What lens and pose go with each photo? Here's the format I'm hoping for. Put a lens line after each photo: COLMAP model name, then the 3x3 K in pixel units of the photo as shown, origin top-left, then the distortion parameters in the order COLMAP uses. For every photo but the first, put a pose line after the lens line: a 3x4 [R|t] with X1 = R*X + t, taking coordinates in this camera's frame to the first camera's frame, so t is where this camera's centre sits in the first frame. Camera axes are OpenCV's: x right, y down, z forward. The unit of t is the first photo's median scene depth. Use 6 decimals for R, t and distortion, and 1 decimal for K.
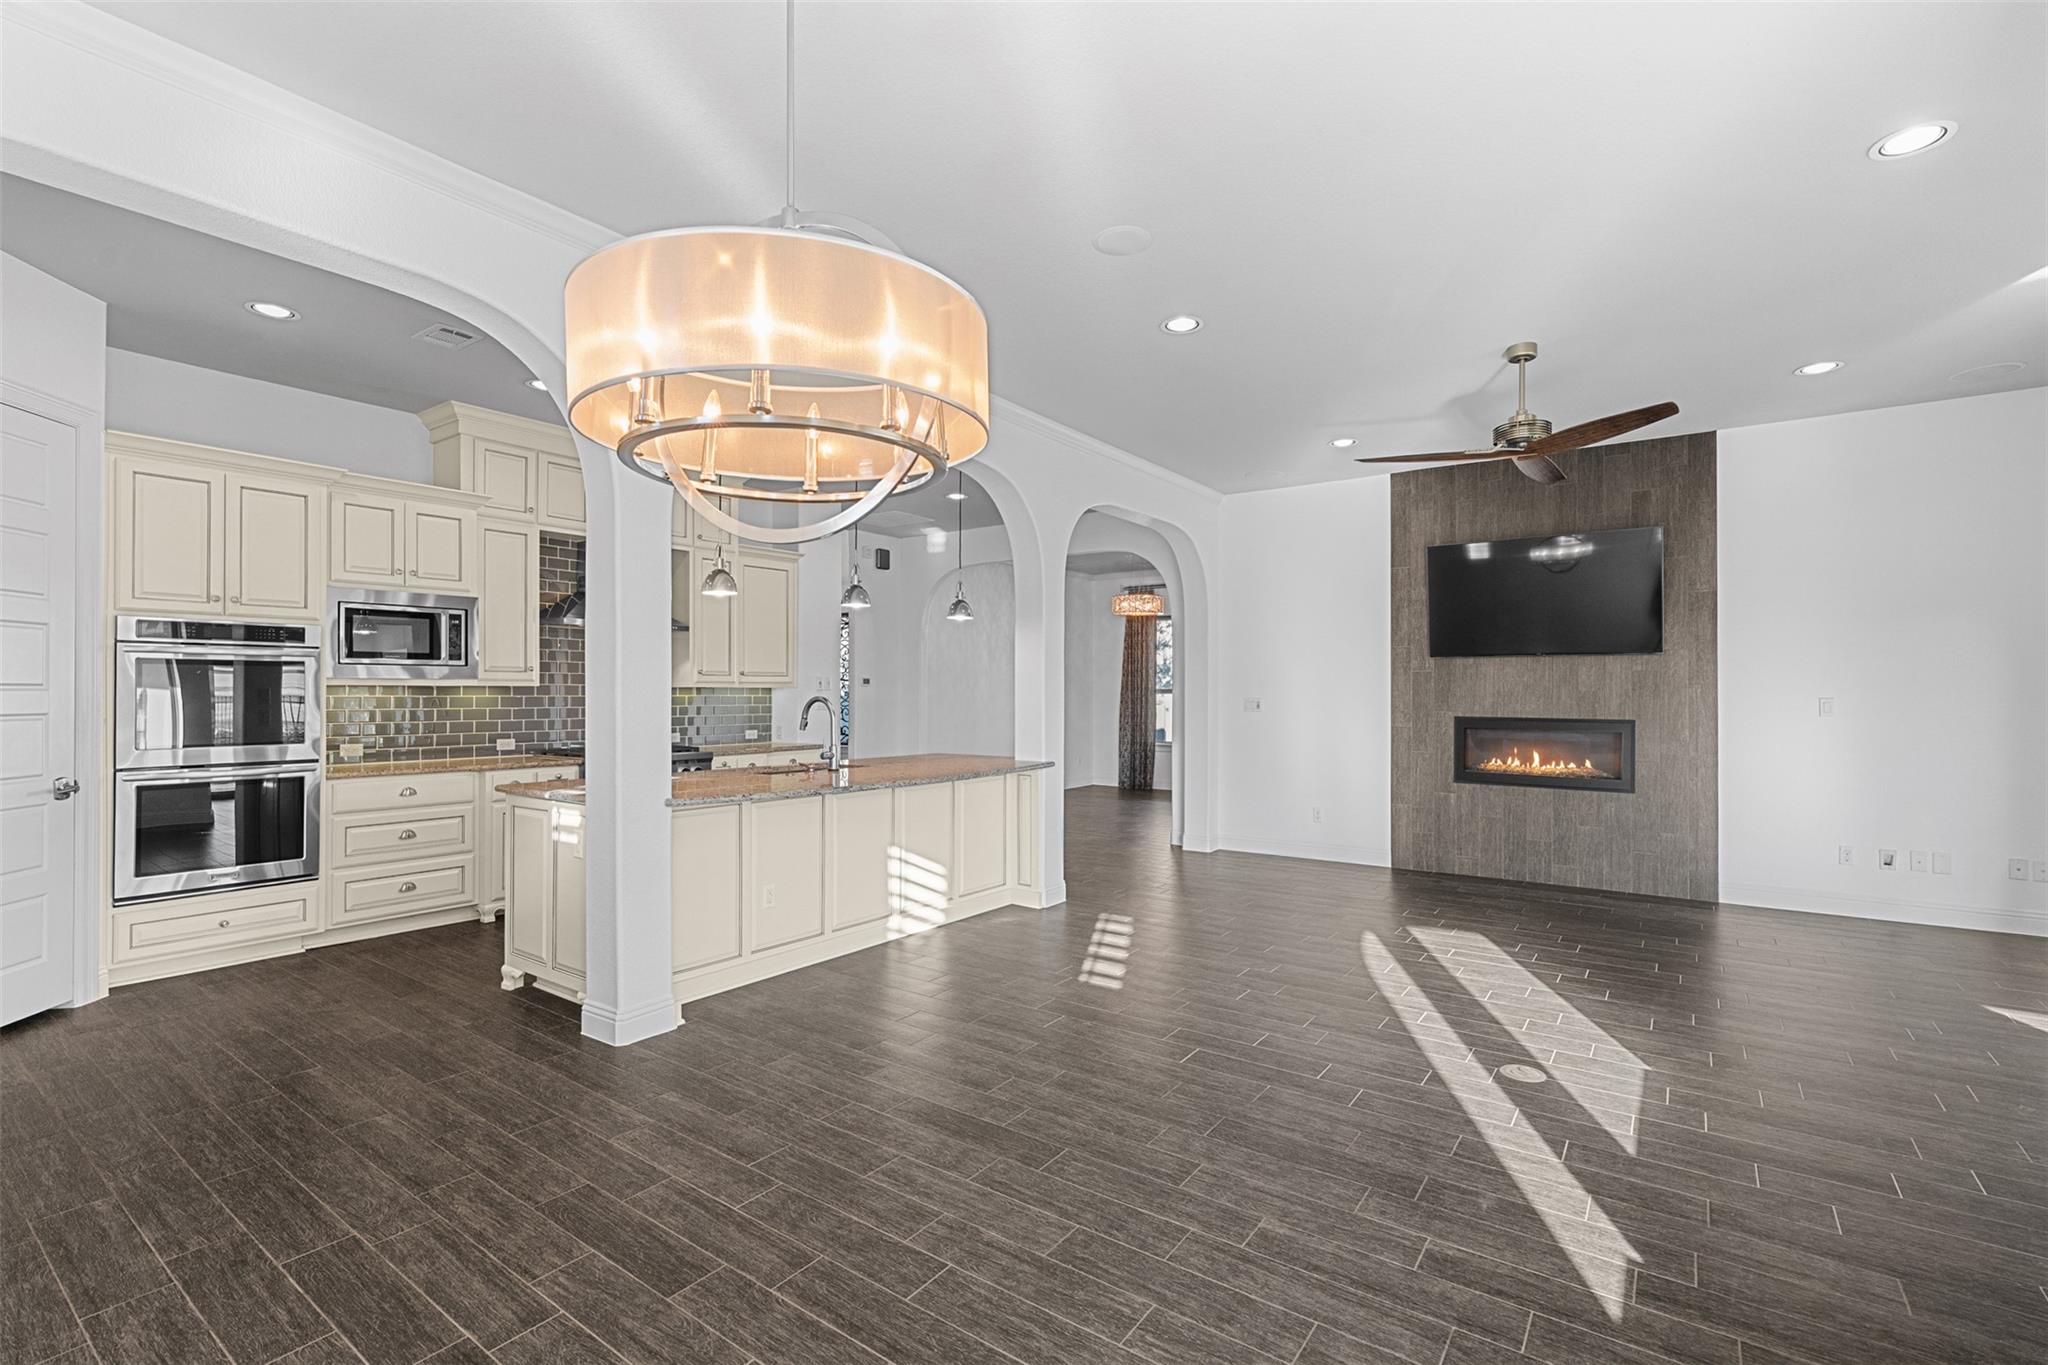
lens RADIAL K [[919.9, 0, 1037.9], [0, 919.9, 687.0], [0, 0, 1]] dist [-0.005576, 0.002663]
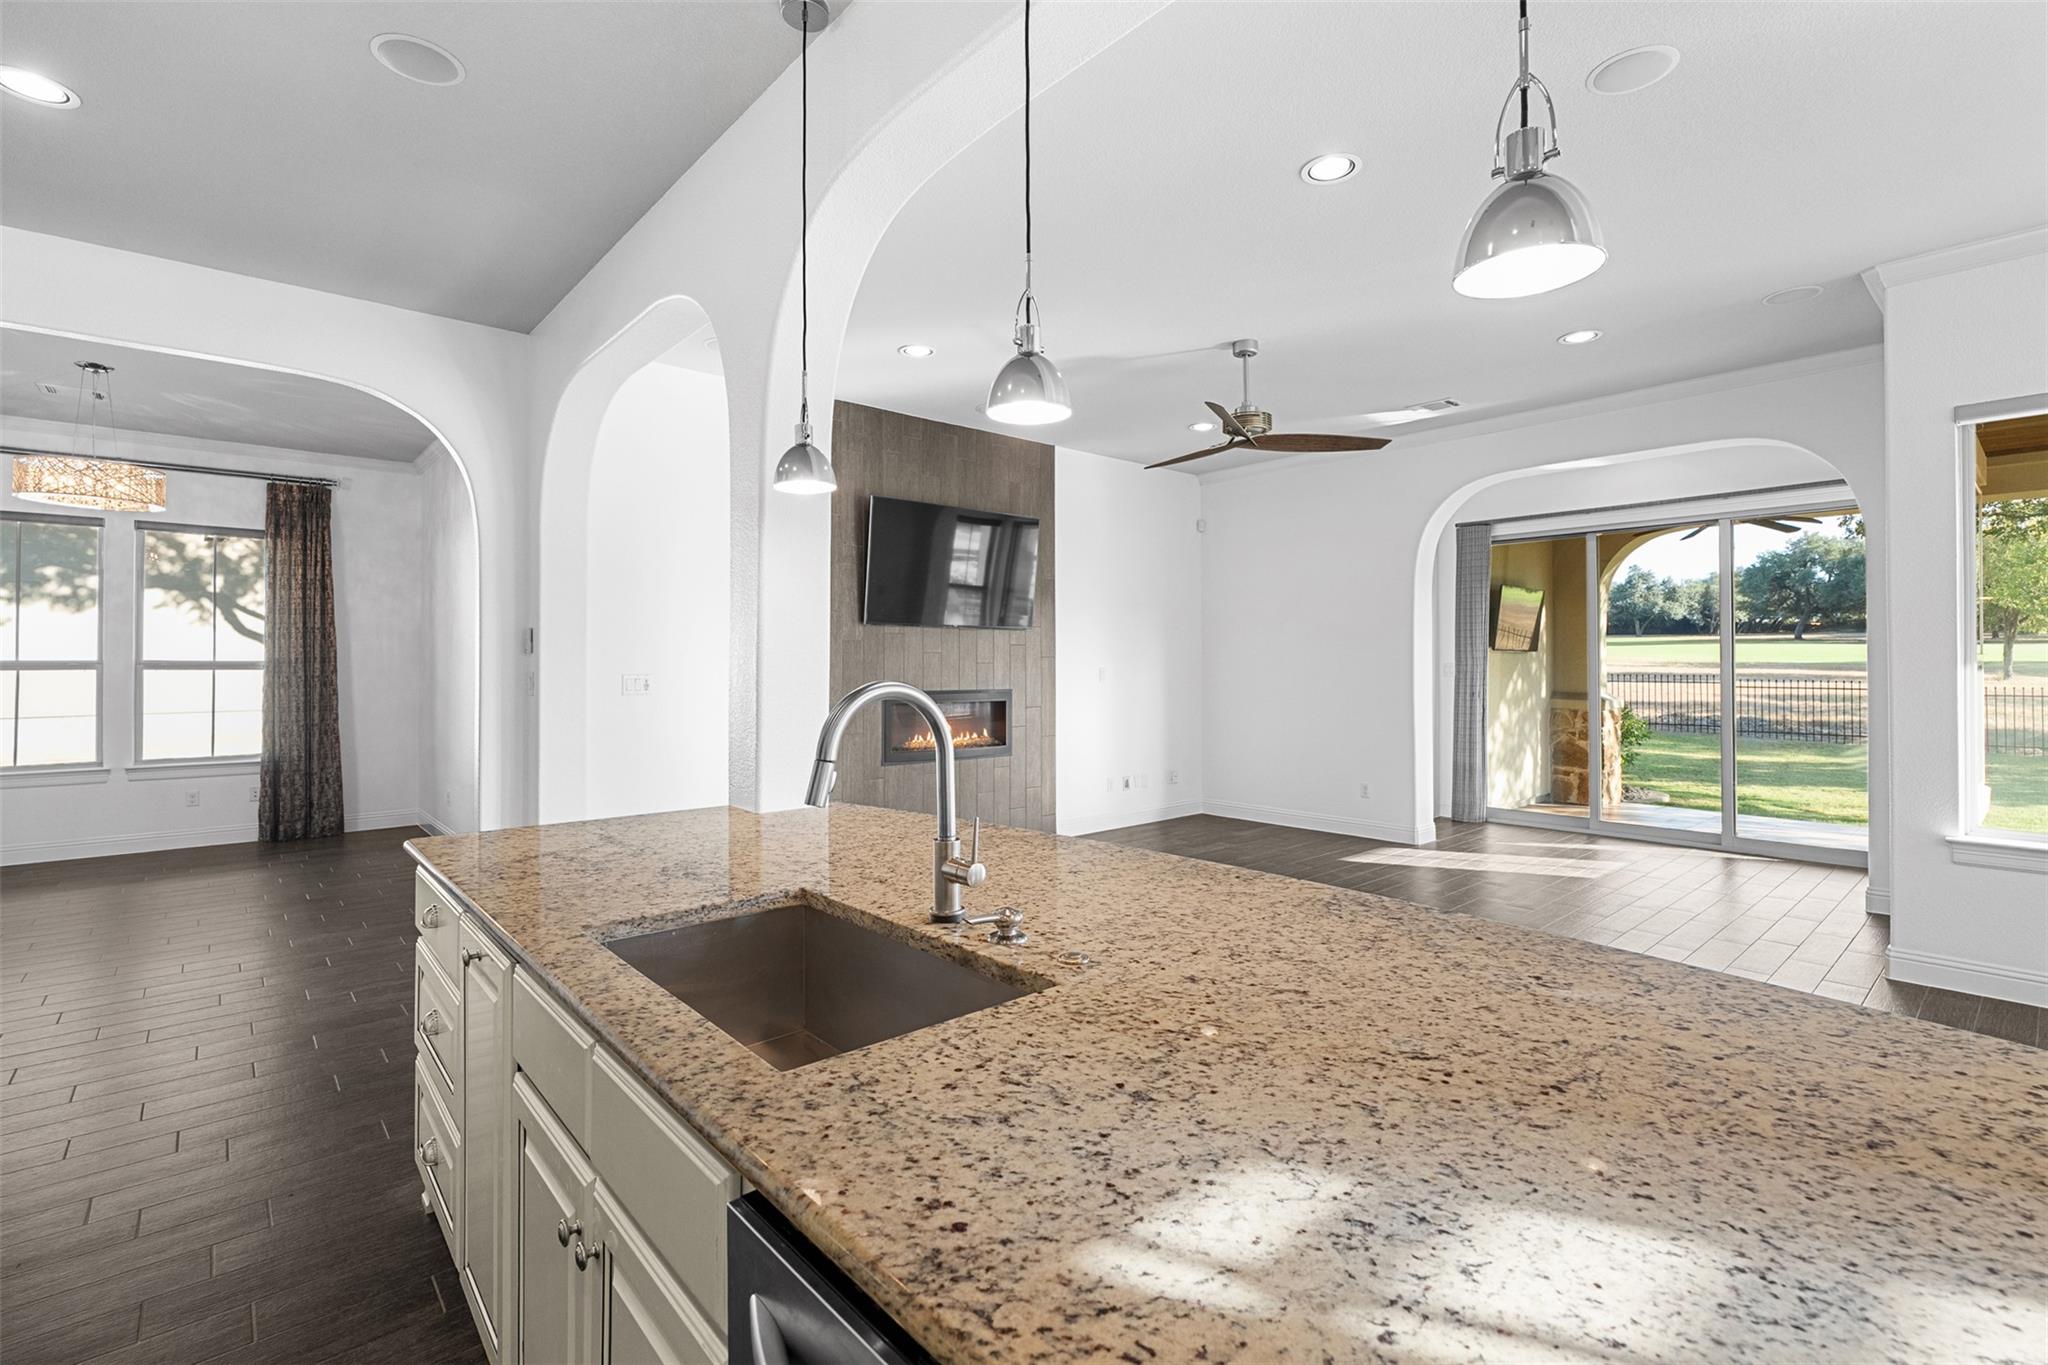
lens RADIAL K [[919.9, 0, 1017.9], [0, 919.9, 655.8], [0, 0, 1]] dist [-0.005576, 0.002663]
pose [[0.239449, 0.006481, 0.970887, -0.428081], [-0.003195, 0.999978, -0.005888, 0.002586], [-0.970904, -0.001692, 0.239465, 0.751092]]
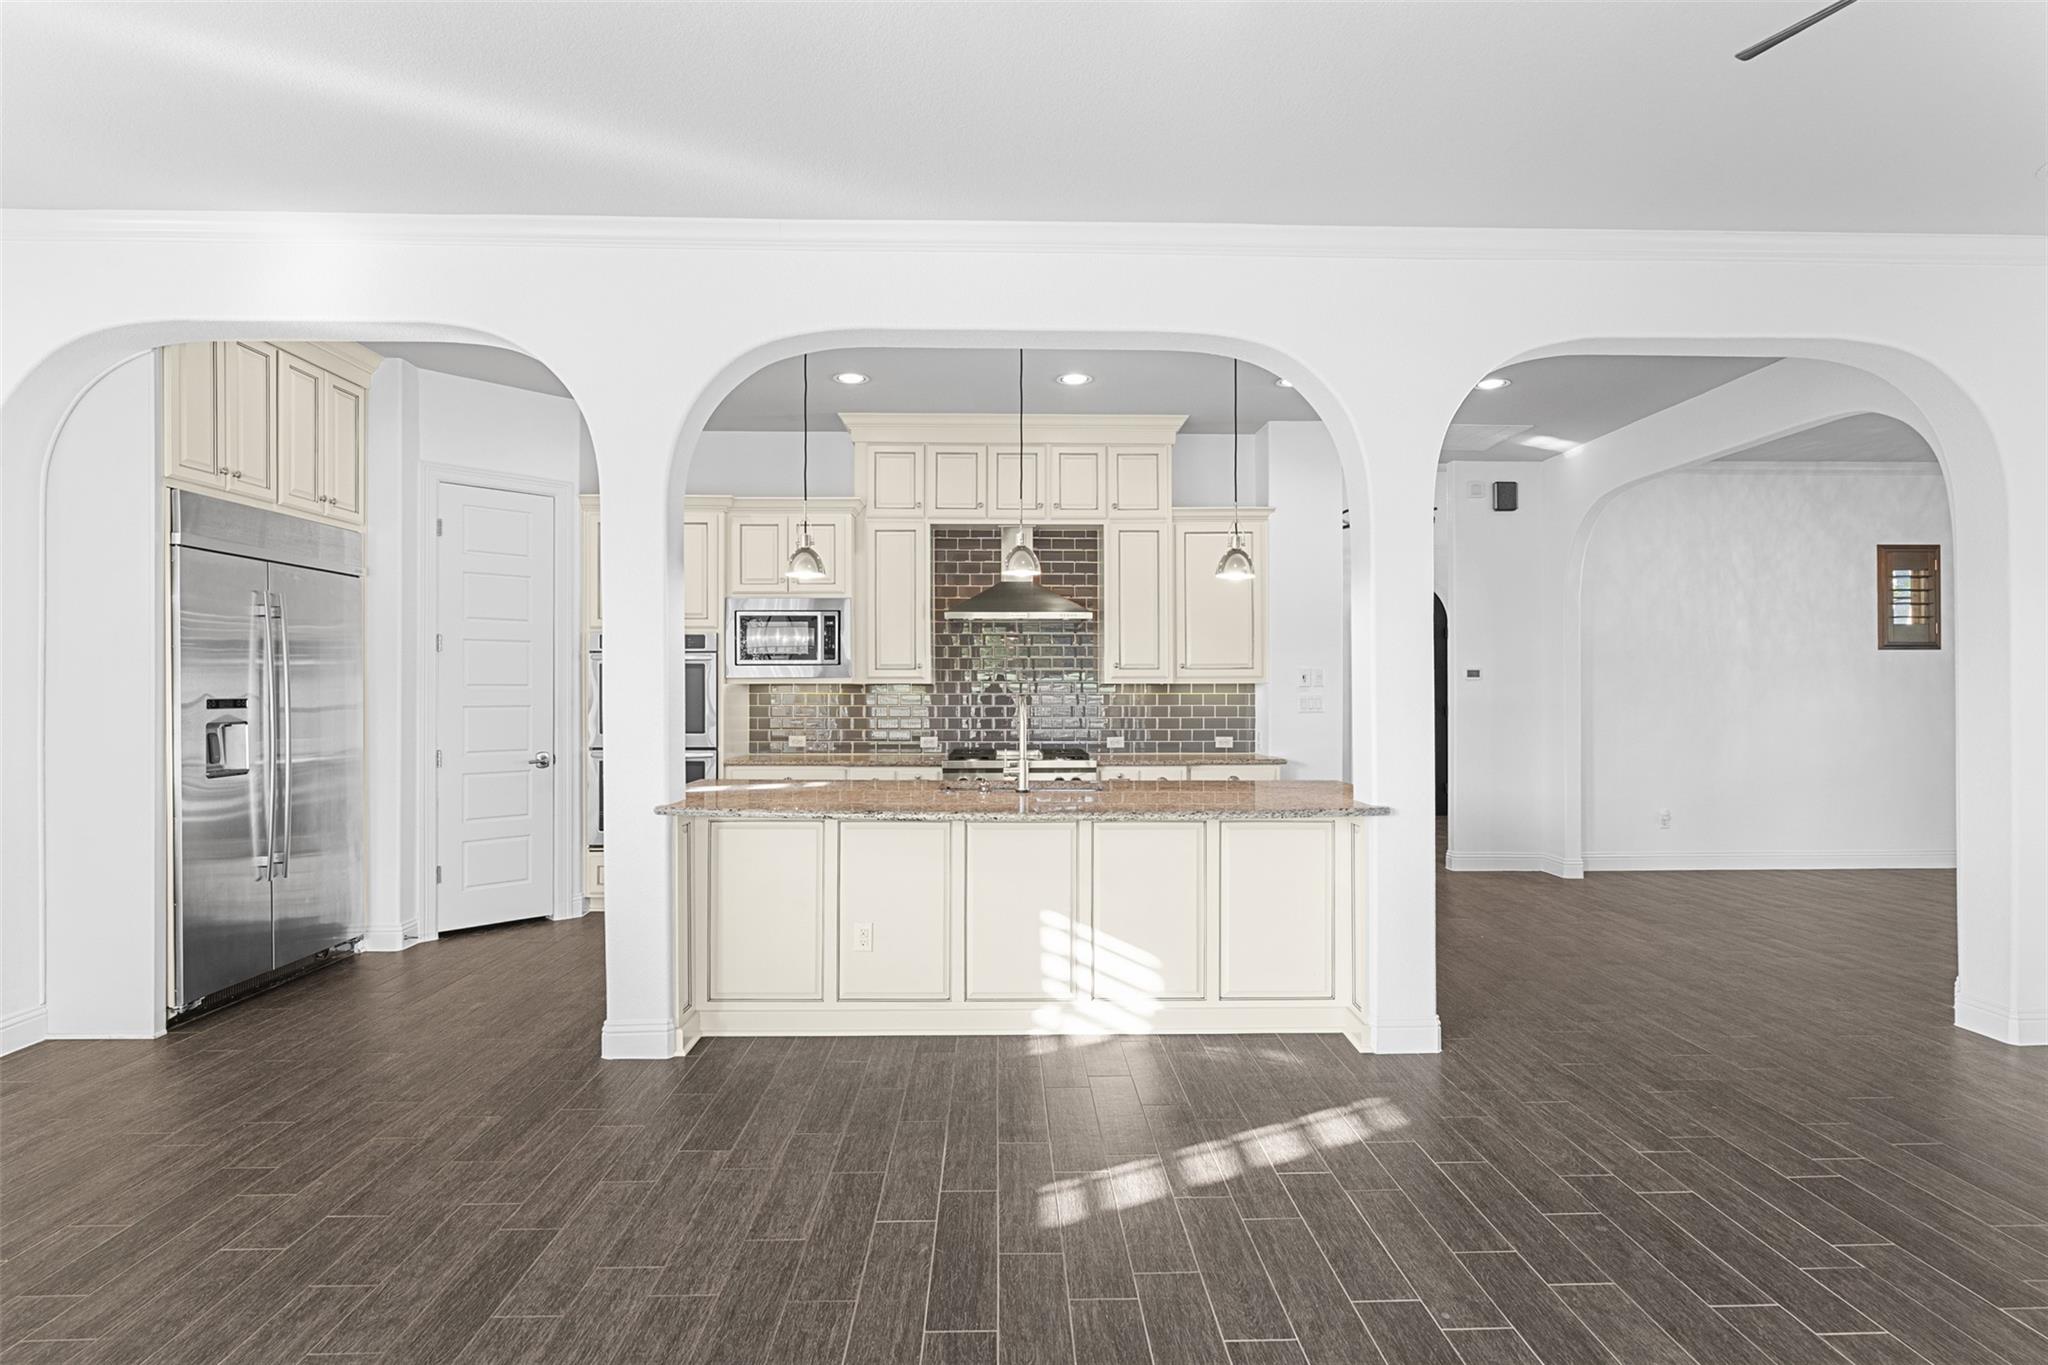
lens RADIAL K [[1040.4, 0, 1063.2], [0, 1040.4, 678.7], [0, 0, 1]] dist [-0.015798, 0.002466]
pose [[0.607678, -0.010495, -0.794114, 0.417348], [0.006775, 0.999945, -0.008031, 0.003903], [0.794154, -0.000500, 0.607716, 0.432842]]
